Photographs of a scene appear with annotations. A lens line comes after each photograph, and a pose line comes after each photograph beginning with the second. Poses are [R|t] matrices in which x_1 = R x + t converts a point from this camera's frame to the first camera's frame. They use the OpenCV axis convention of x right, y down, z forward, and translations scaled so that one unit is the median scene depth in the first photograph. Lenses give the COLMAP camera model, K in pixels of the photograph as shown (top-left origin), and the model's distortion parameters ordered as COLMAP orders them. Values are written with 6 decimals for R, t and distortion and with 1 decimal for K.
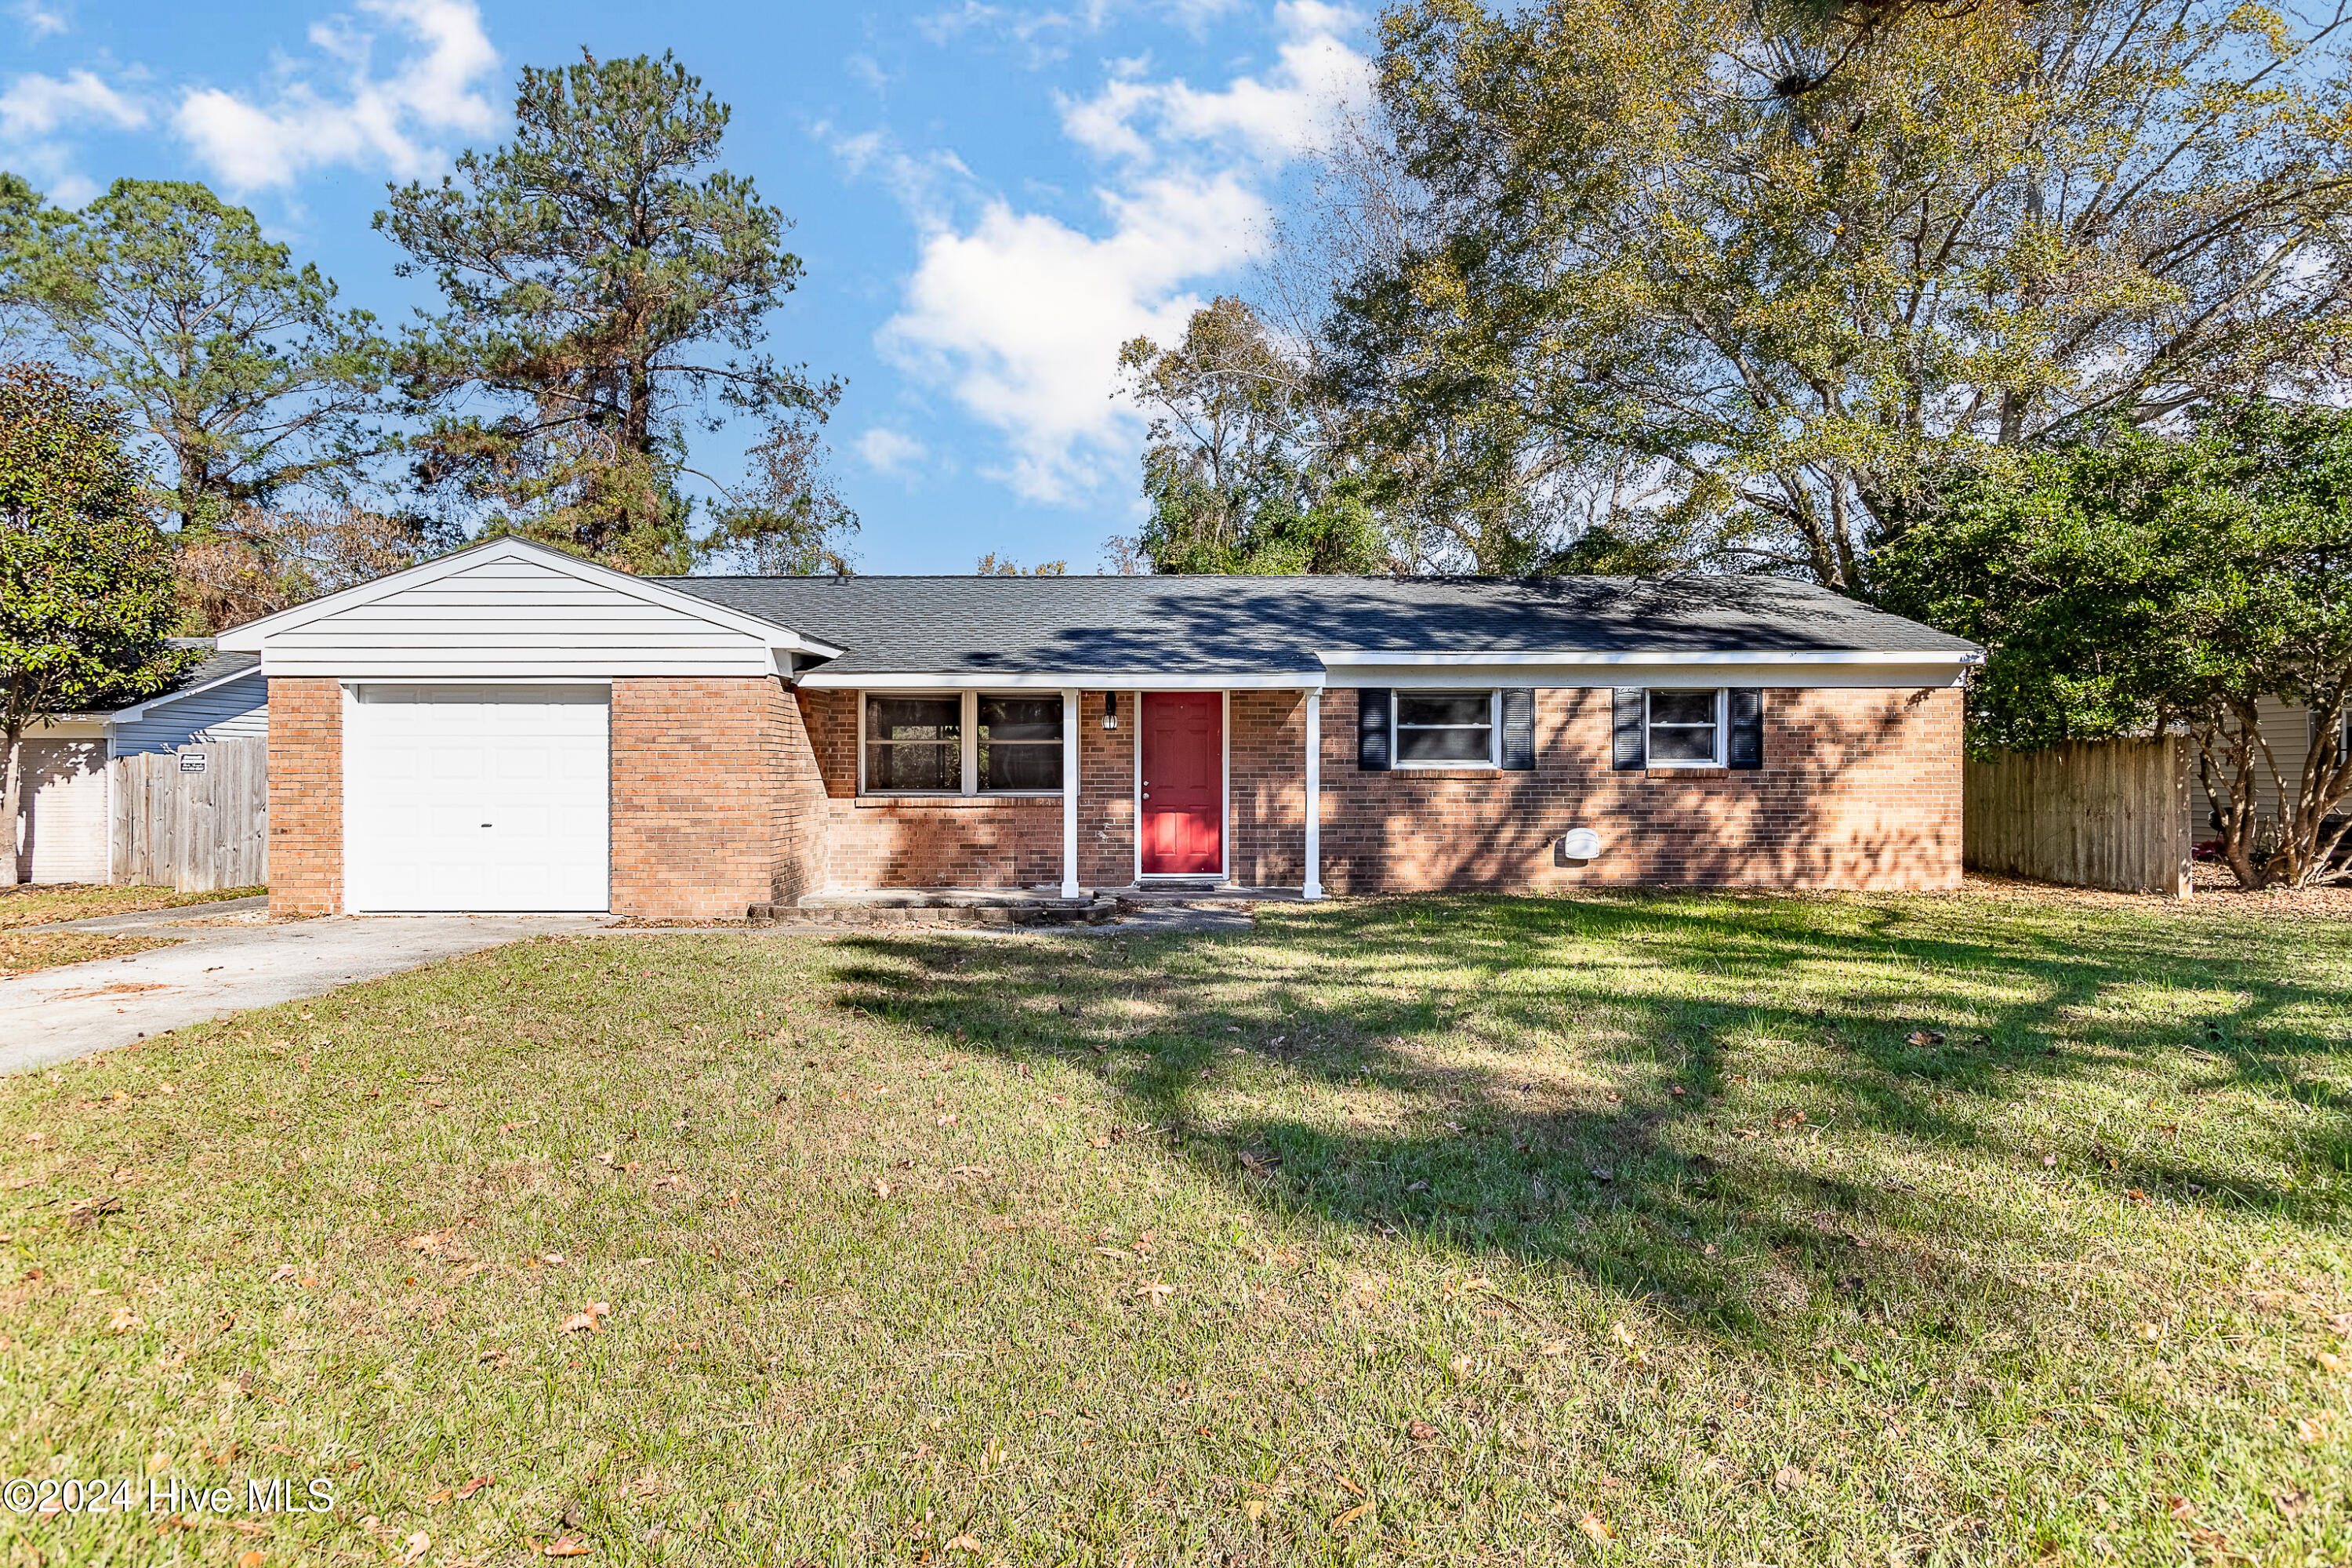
lens RADIAL K [[1237.5, 0, 1182.6], [0, 1237.5, 776.1], [0, 0, 1]] dist [0.000165, 0.002480]
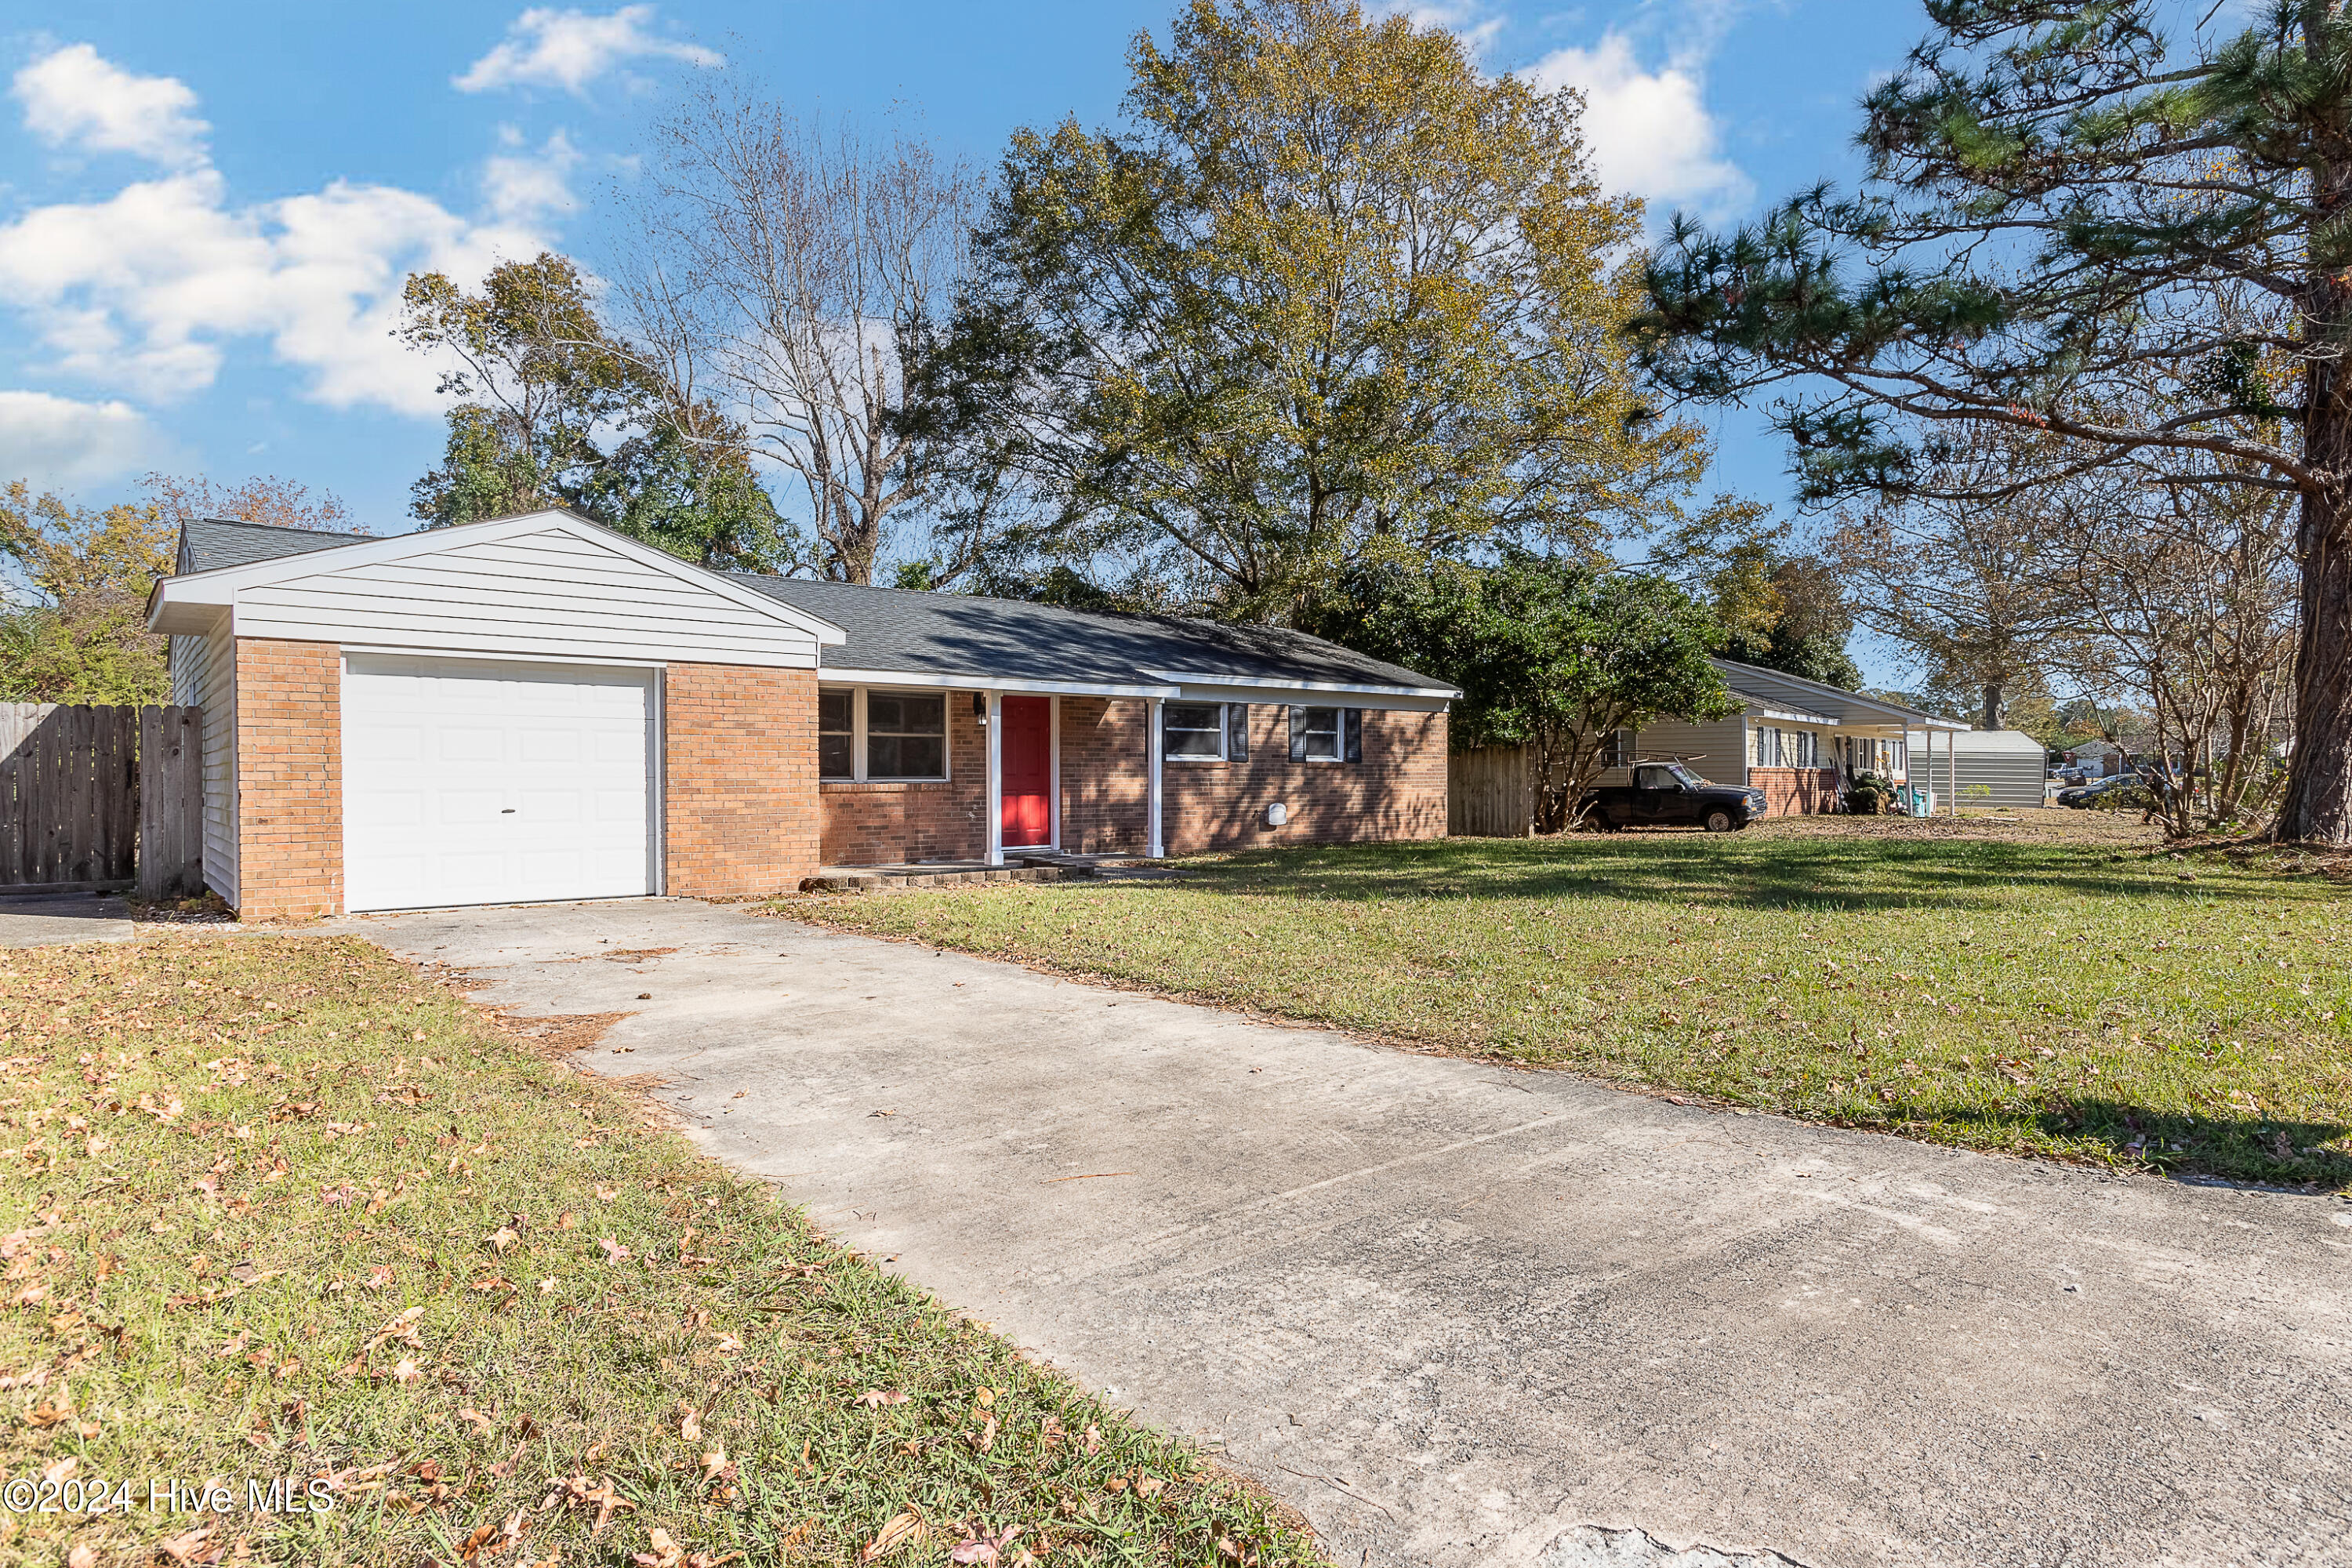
lens RADIAL K [[1214.1, 0, 1182.4], [0, 1214.1, 781.7], [0, 0, 1]] dist [-0.001703, -0.000421]
pose [[0.785471, -0.003707, 0.618887, -0.640793], [0.001512, 0.999991, 0.004071, 0.012852], [-0.618896, -0.002262, 0.785470, -0.036485]]
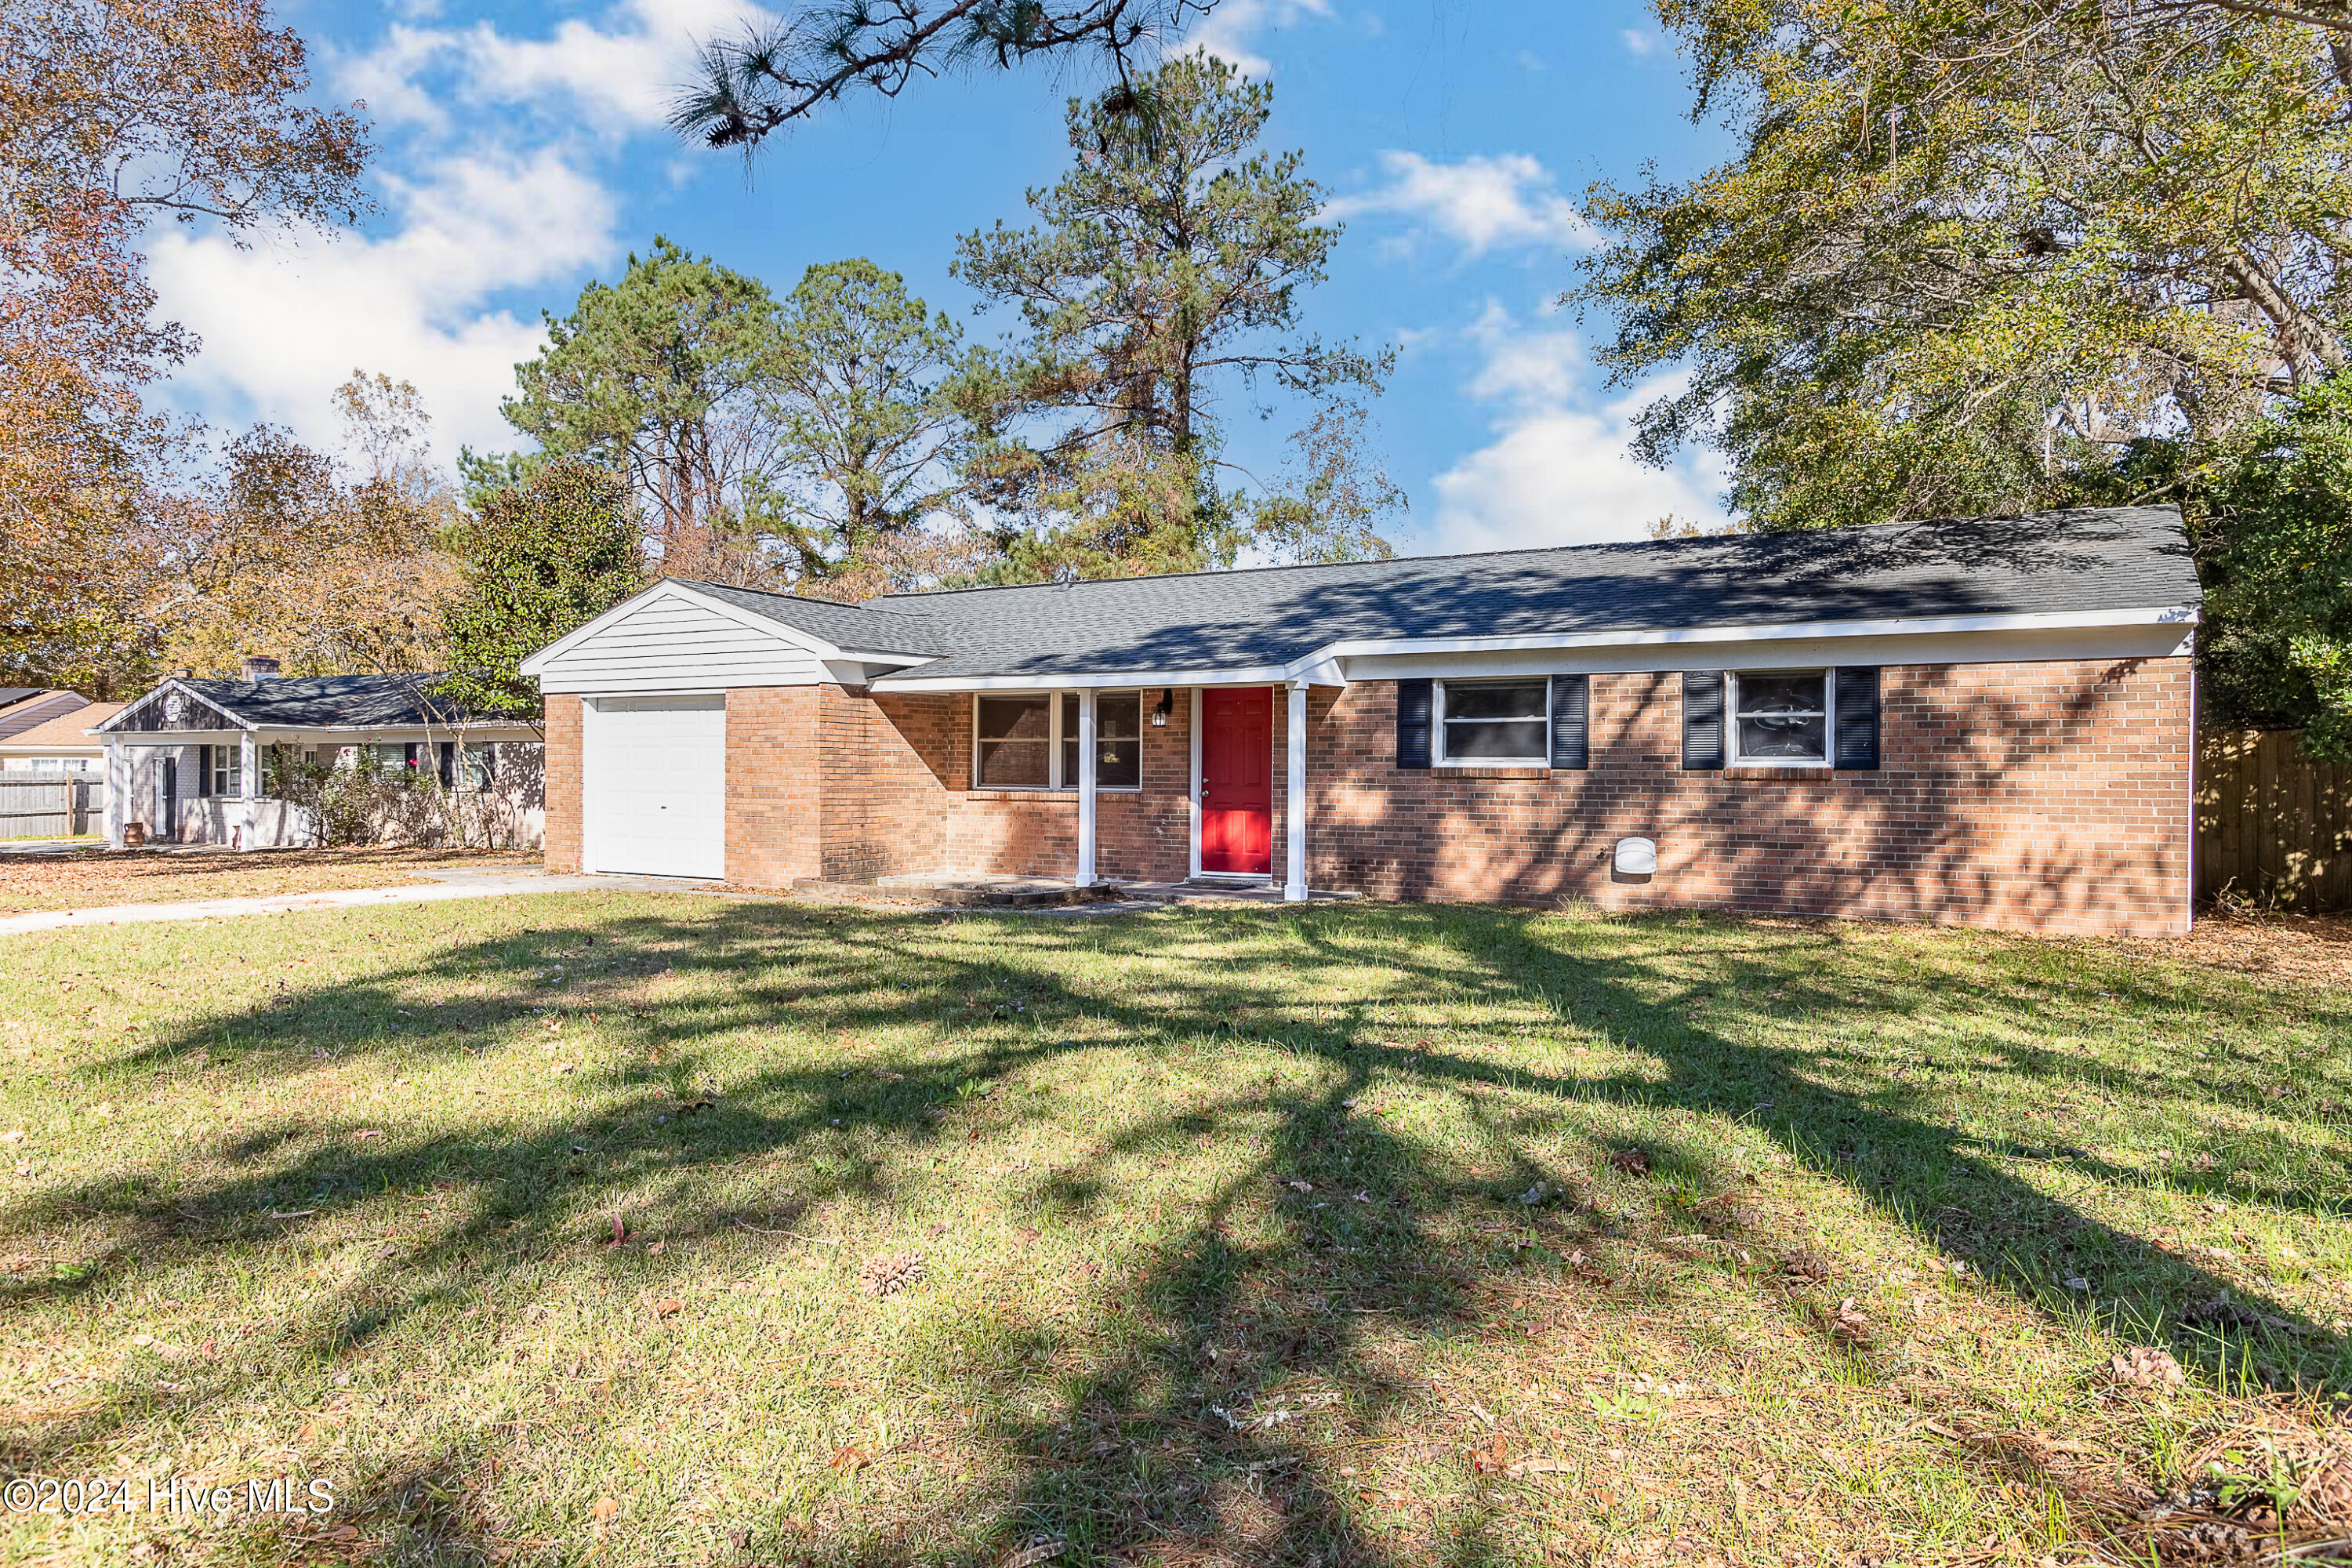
lens RADIAL K [[1410.9, 0, 1167.4], [0, 1410.9, 781.6], [0, 0, 1]] dist [0.003302, 0.000125]
pose [[0.870746, 0.009157, -0.491648, 0.508286], [-0.008069, 0.999958, 0.004334, 0.002524], [0.491667, 0.000193, 0.870783, -0.004668]]
